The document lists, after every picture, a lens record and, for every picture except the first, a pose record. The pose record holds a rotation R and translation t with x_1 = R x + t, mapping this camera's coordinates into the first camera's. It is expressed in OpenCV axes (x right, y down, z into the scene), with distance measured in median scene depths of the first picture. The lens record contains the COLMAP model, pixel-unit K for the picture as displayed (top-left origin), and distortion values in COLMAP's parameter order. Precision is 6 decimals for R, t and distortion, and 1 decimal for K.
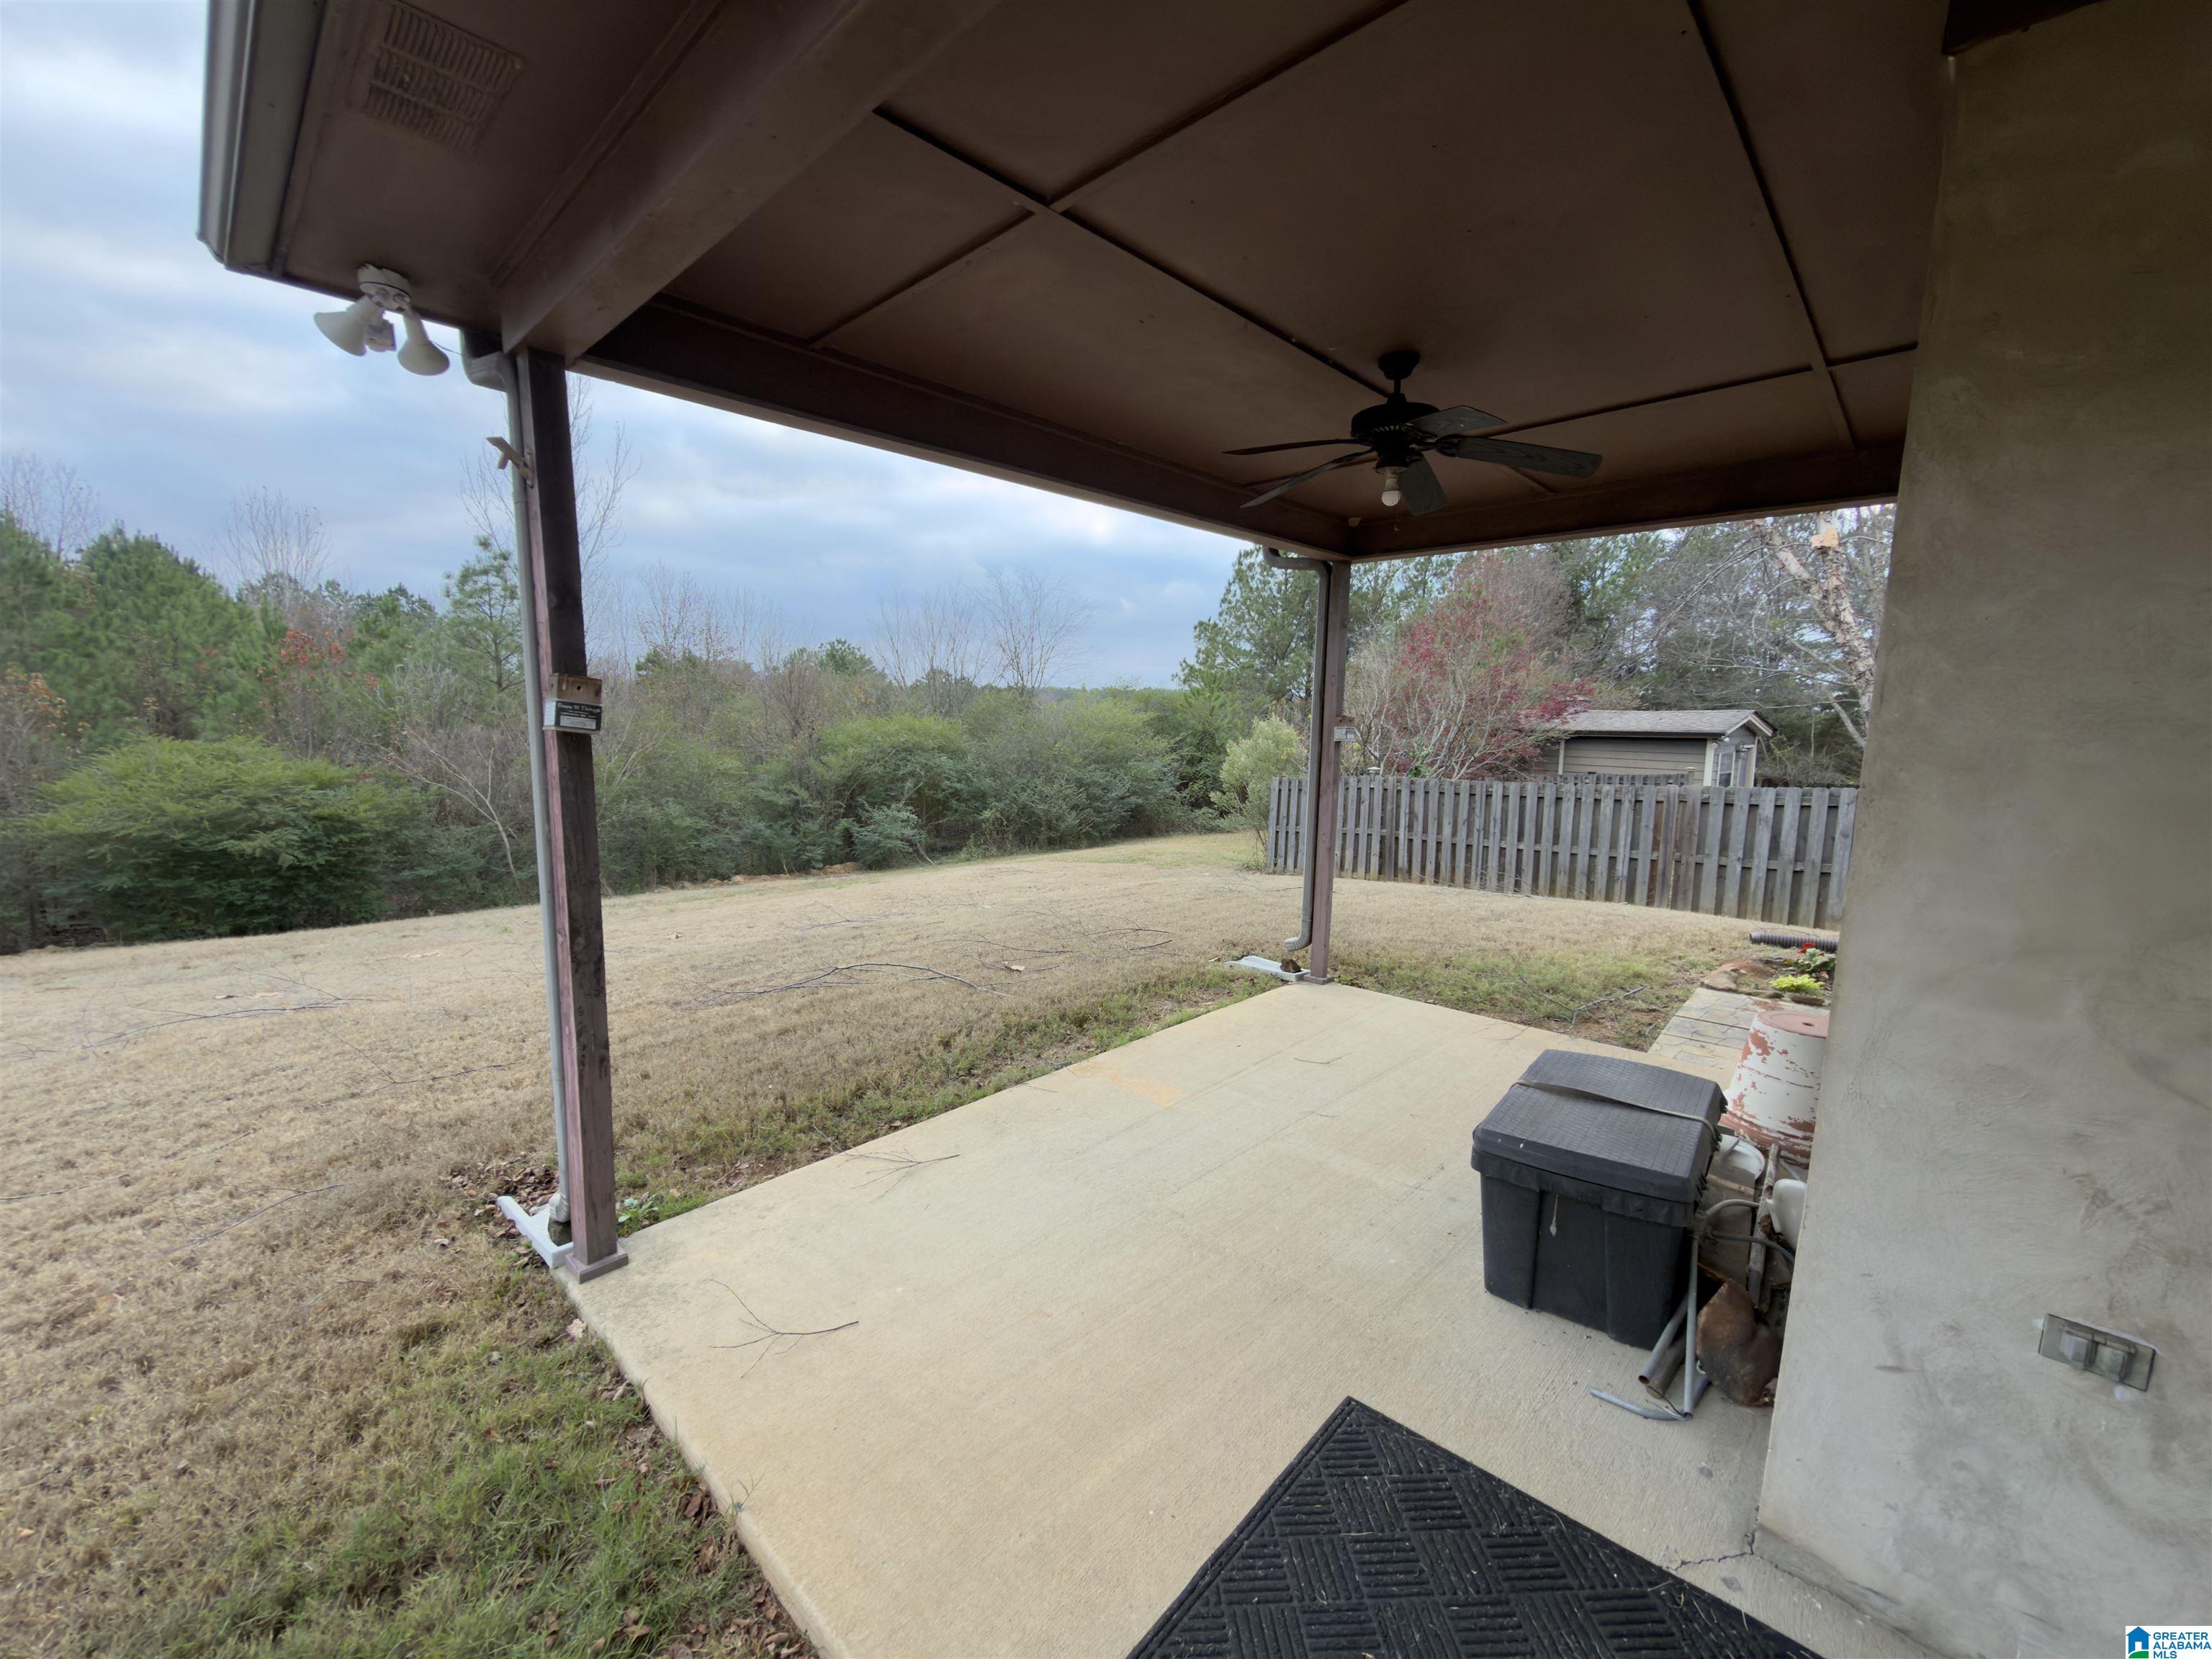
lens RADIAL K [[881.9, 0, 1106.3], [0, 881.9, 841.0], [0, 0, 1]] dist [-0.000192, 0.000166]
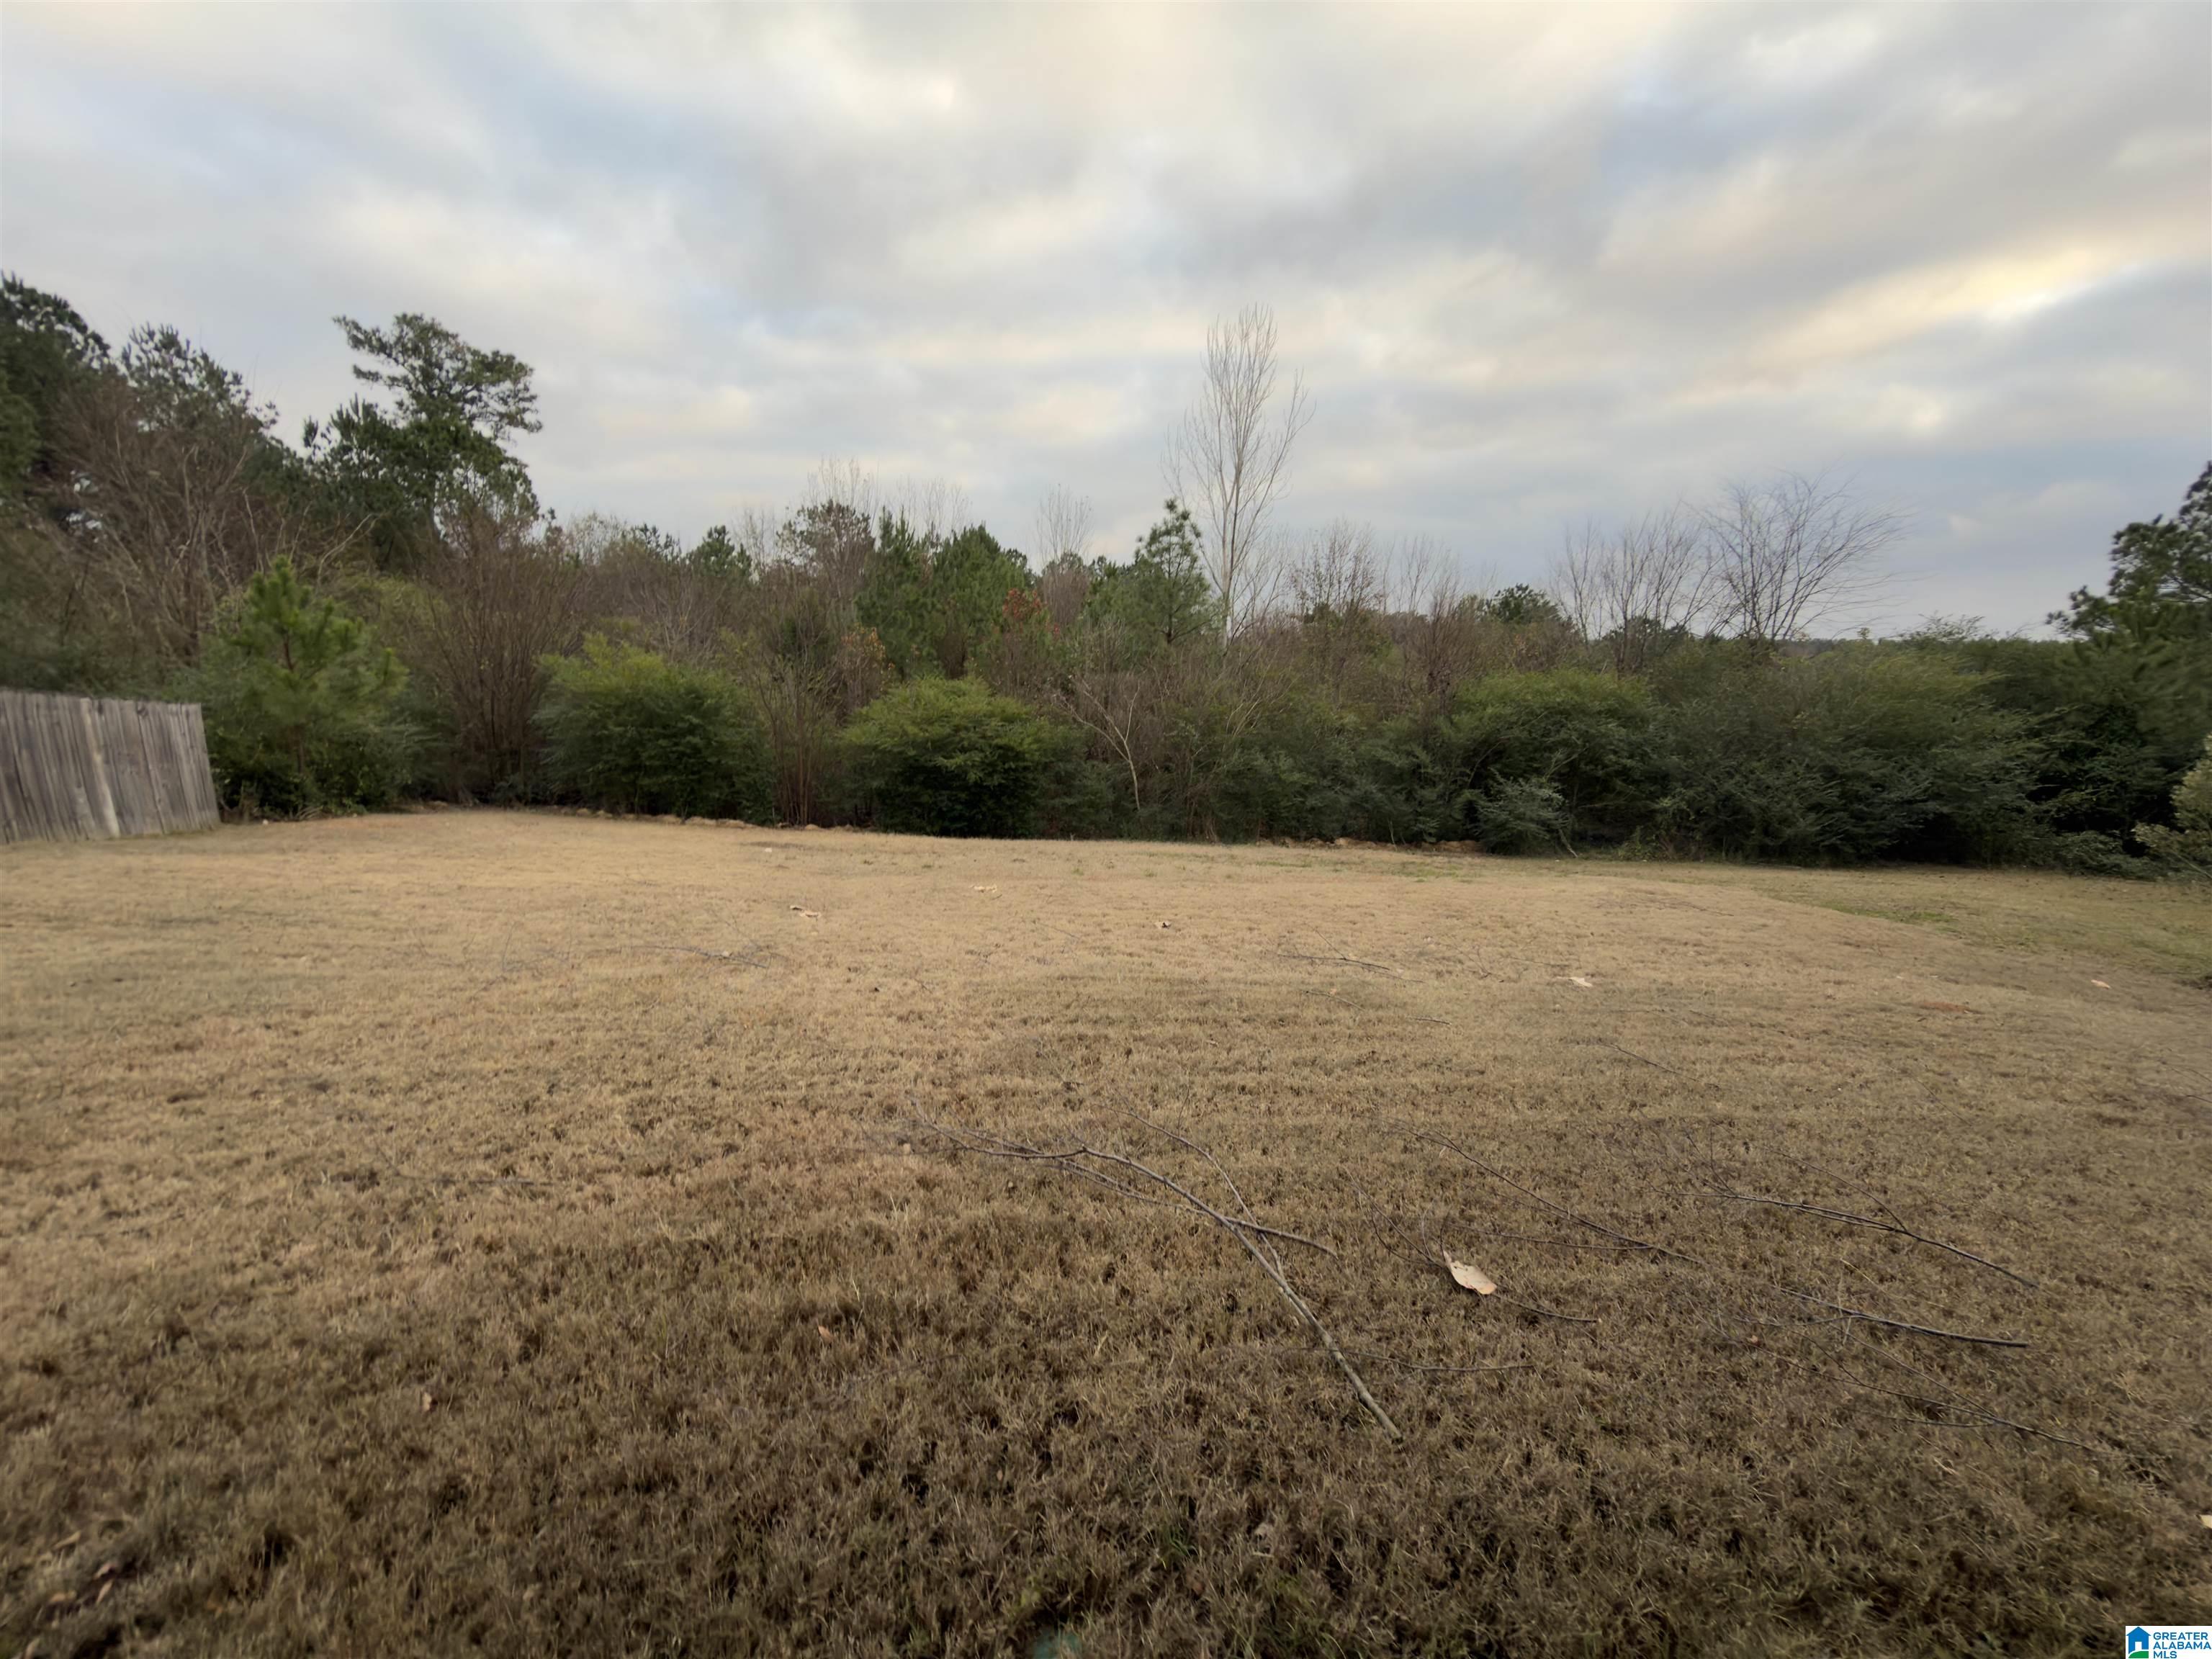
lens RADIAL K [[881.9, 0, 1104.5], [0, 881.9, 822.5], [0, 0, 1]] dist [-0.000192, 0.000166]
pose [[0.746077, 0.129943, -0.653057, 0.001762], [-0.110923, 0.991323, 0.070527, -0.014166], [0.656555, 0.019821, 0.754017, 0.117954]]
